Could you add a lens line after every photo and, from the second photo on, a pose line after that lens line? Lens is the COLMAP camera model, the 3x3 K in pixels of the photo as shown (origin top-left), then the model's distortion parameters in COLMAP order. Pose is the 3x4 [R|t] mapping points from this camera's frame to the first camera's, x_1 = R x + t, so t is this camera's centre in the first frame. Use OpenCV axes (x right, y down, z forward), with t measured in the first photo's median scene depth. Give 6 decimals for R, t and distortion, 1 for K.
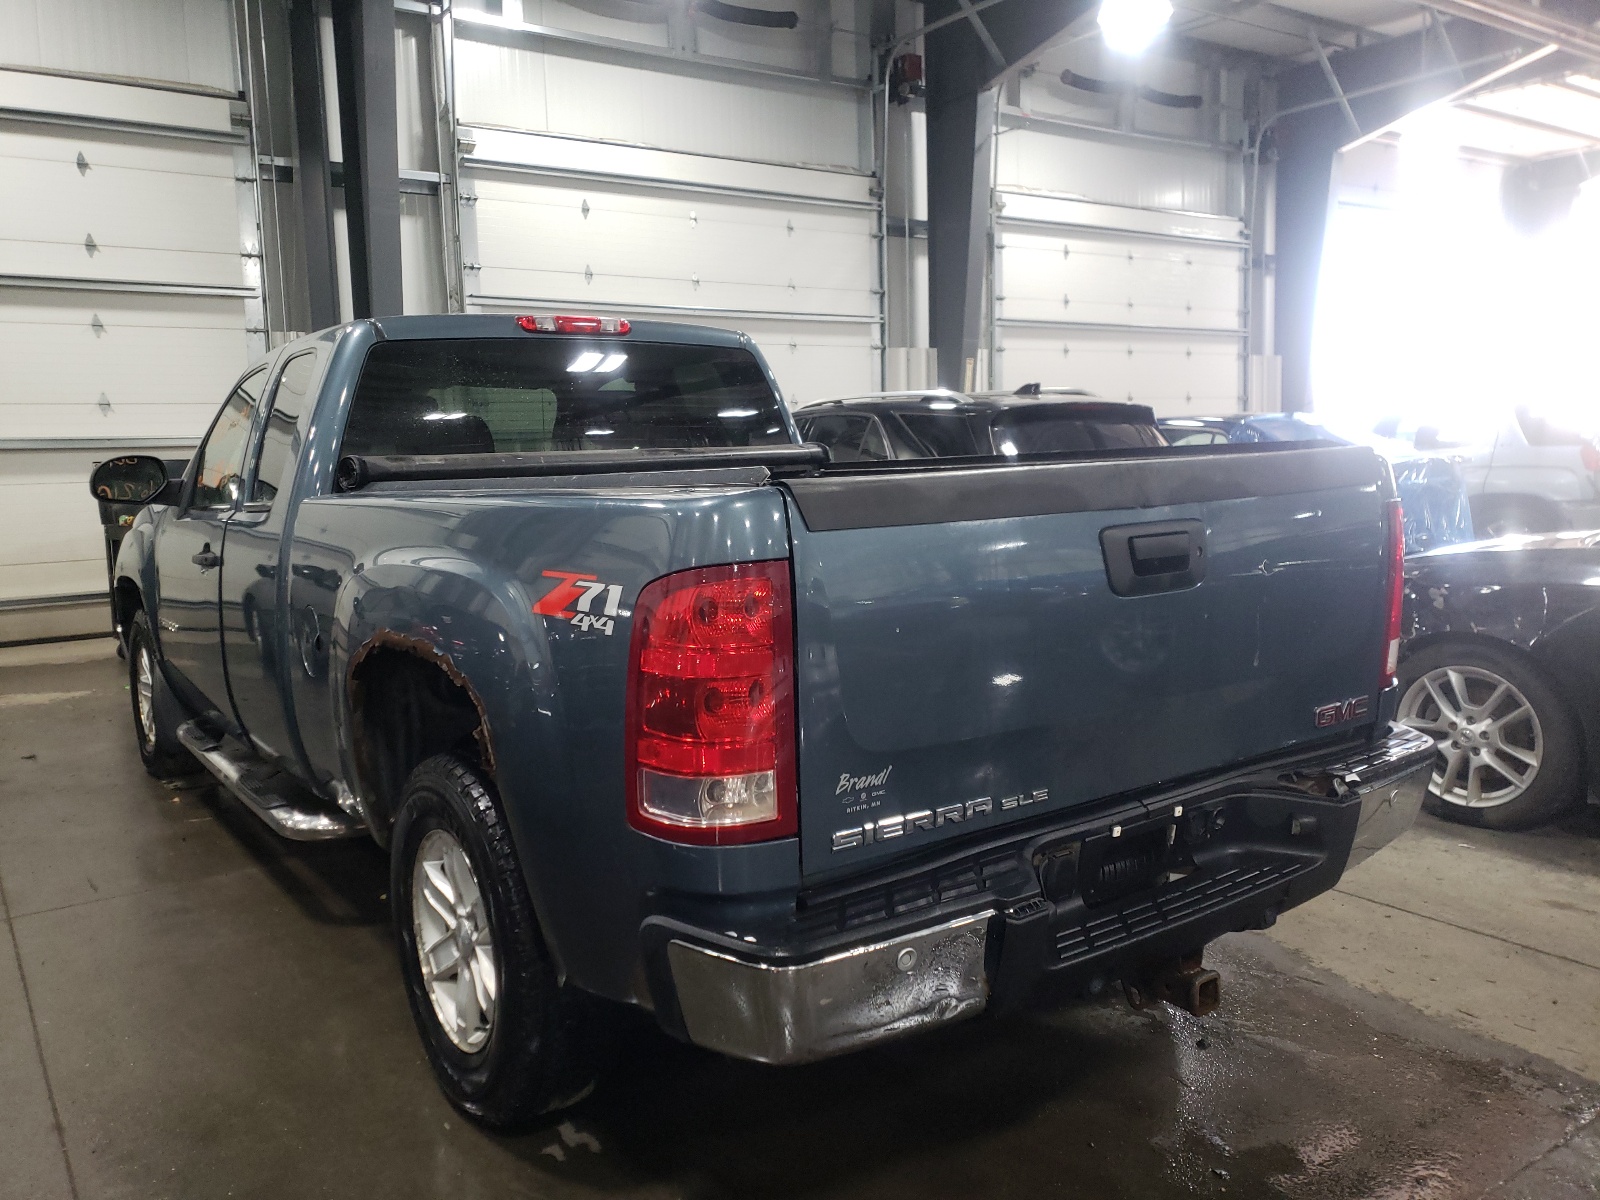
lens RADIAL K [[1292.0, 0, 785.5], [0, 1292.0, 598.5], [0, 0, 1]] dist [0.046056, -0.097945]
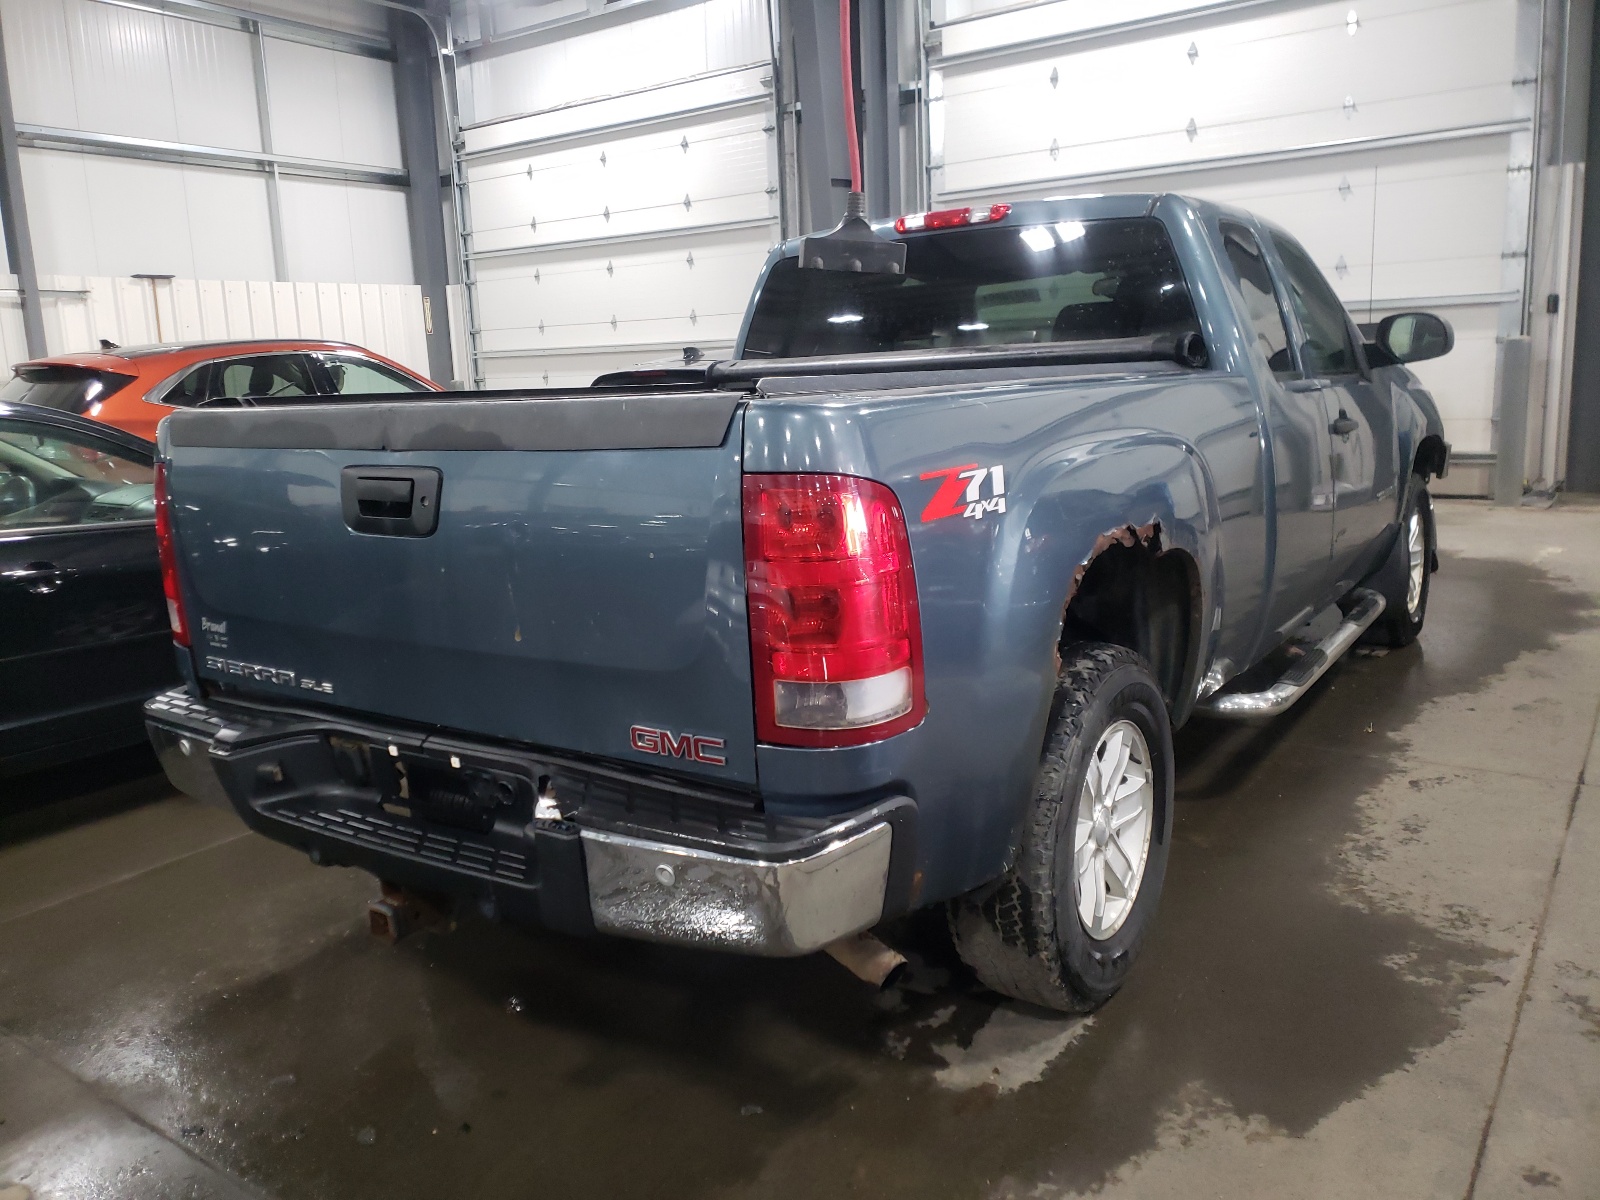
lens RADIAL K [[1292.0, 0, 785.5], [0, 1292.0, 598.5], [0, 0, 1]] dist [0.046056, -0.097945]
pose [[0.311352, 0.191112, -0.930879, 1.099914], [-0.071407, 0.981505, 0.177622, -0.130061], [0.947608, 0.011168, 0.319241, 0.796434]]
